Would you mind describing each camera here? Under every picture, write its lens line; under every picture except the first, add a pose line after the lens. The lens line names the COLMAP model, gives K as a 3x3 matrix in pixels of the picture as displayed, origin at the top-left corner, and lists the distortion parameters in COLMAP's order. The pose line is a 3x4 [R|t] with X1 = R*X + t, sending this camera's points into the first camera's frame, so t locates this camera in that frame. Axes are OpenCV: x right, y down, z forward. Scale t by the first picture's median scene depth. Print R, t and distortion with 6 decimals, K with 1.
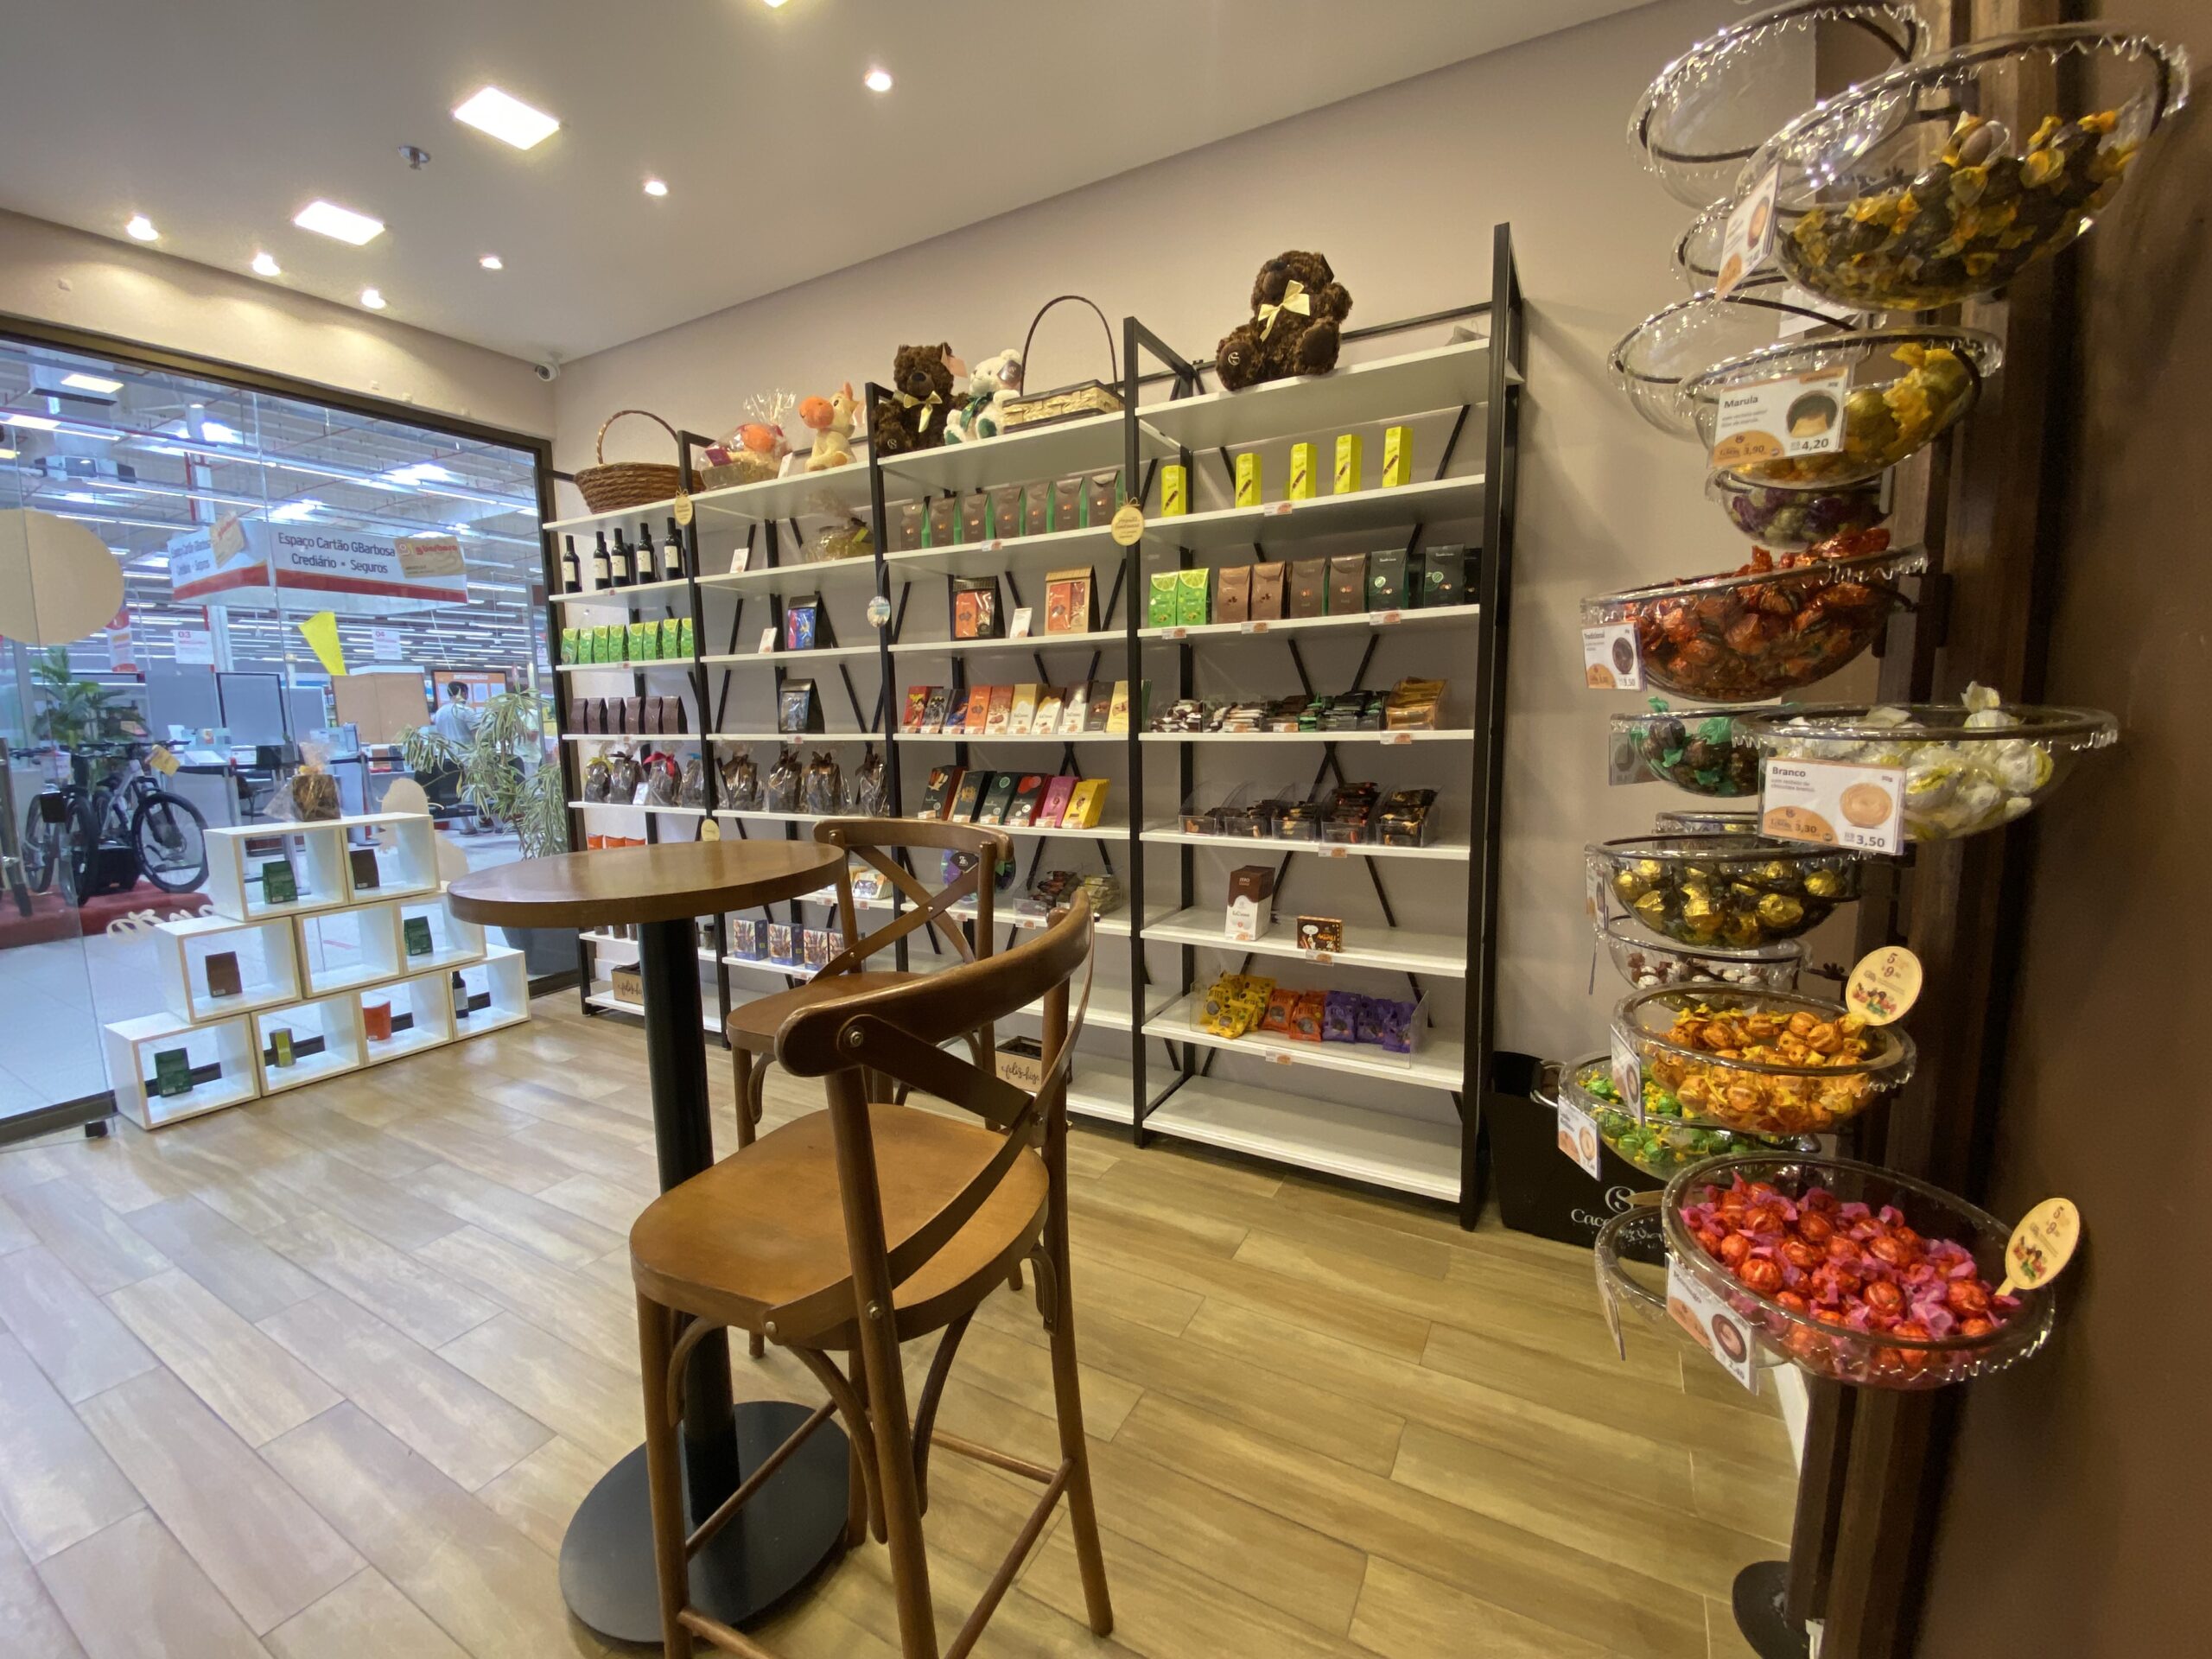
lens RADIAL K [[904.4, 0, 1106.0], [0, 904.4, 829.5], [0, 0, 1]] dist [0.017964, -0.017713]
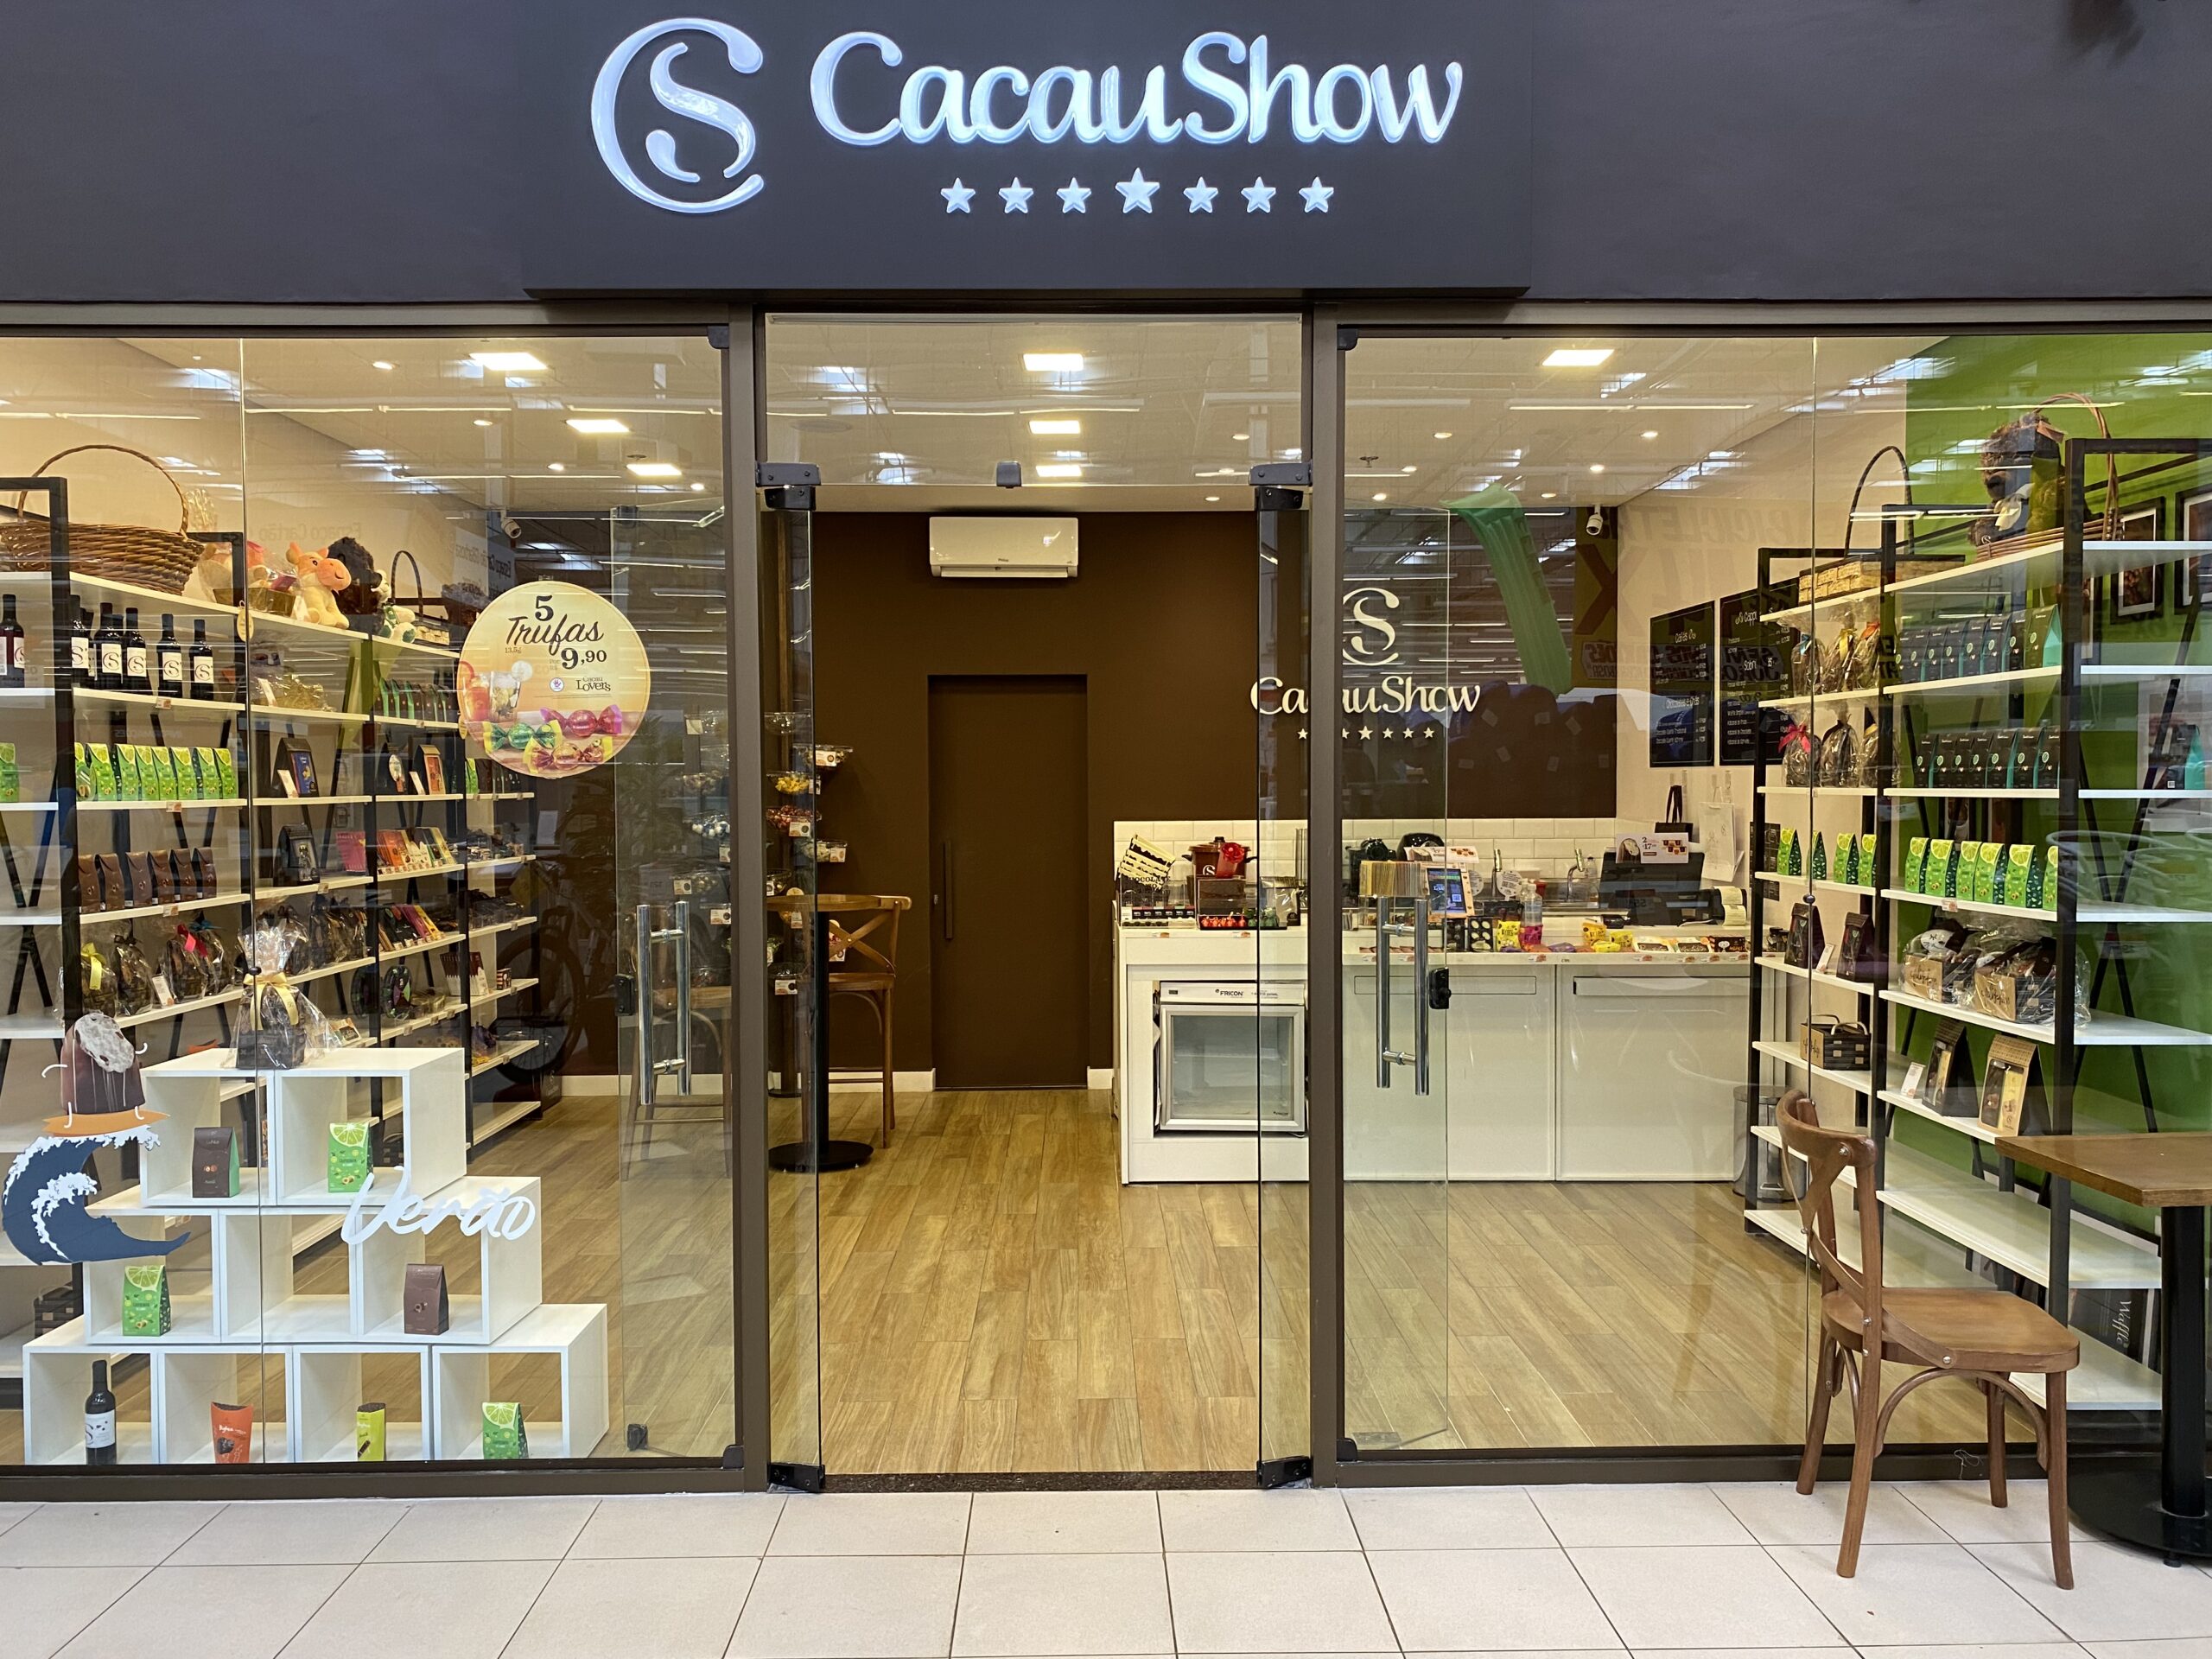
lens RADIAL K [[1683.8, 0, 1106.0], [0, 1683.8, 829.5], [0, 0, 1]] dist [0.083647, -0.000215]
pose [[-0.502240, -0.004146, 0.864718, -2.743669], [0.124427, 0.989236, 0.077012, -0.234263], [-0.855729, 0.146273, -0.496318, 1.407110]]
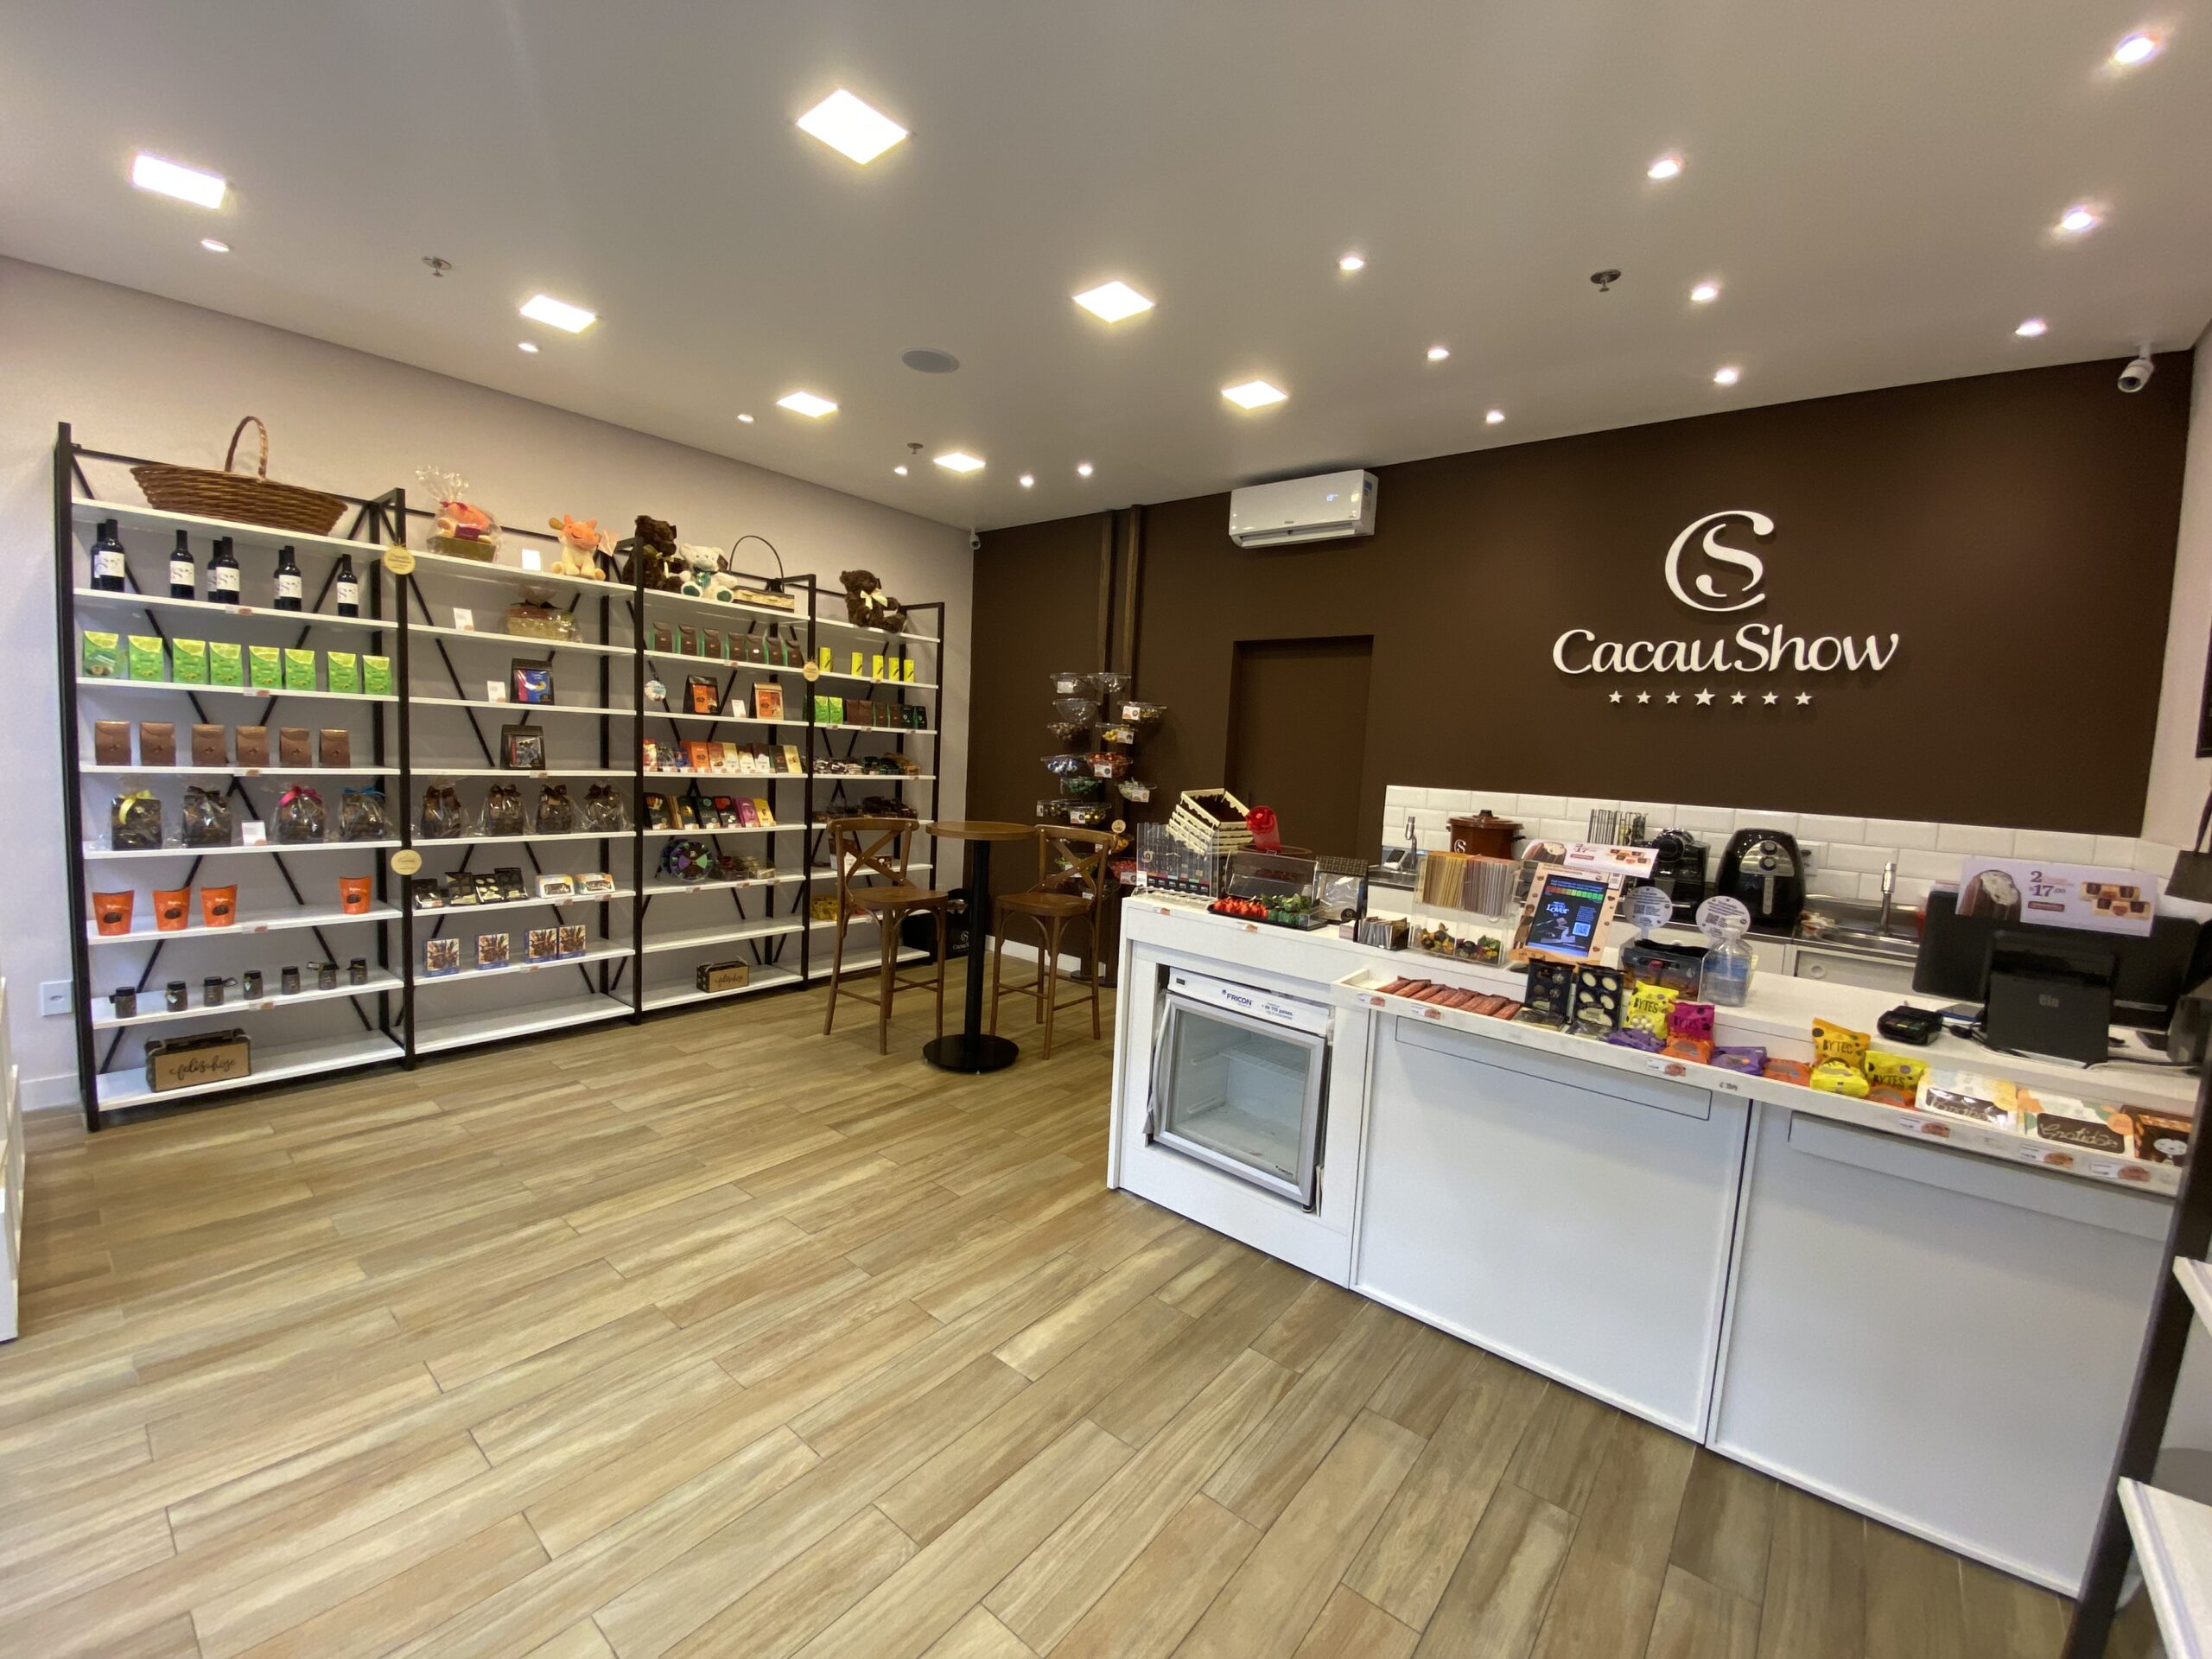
lens RADIAL K [[898.7, 0, 1106.0], [0, 898.7, 829.5], [0, 0, 1]] dist [0.031542, -0.026153]
pose [[0.169692, -0.063284, 0.983463, -1.727120], [0.069274, 0.996234, 0.052153, -0.041575], [-0.983059, 0.059278, 0.173437, 0.022679]]
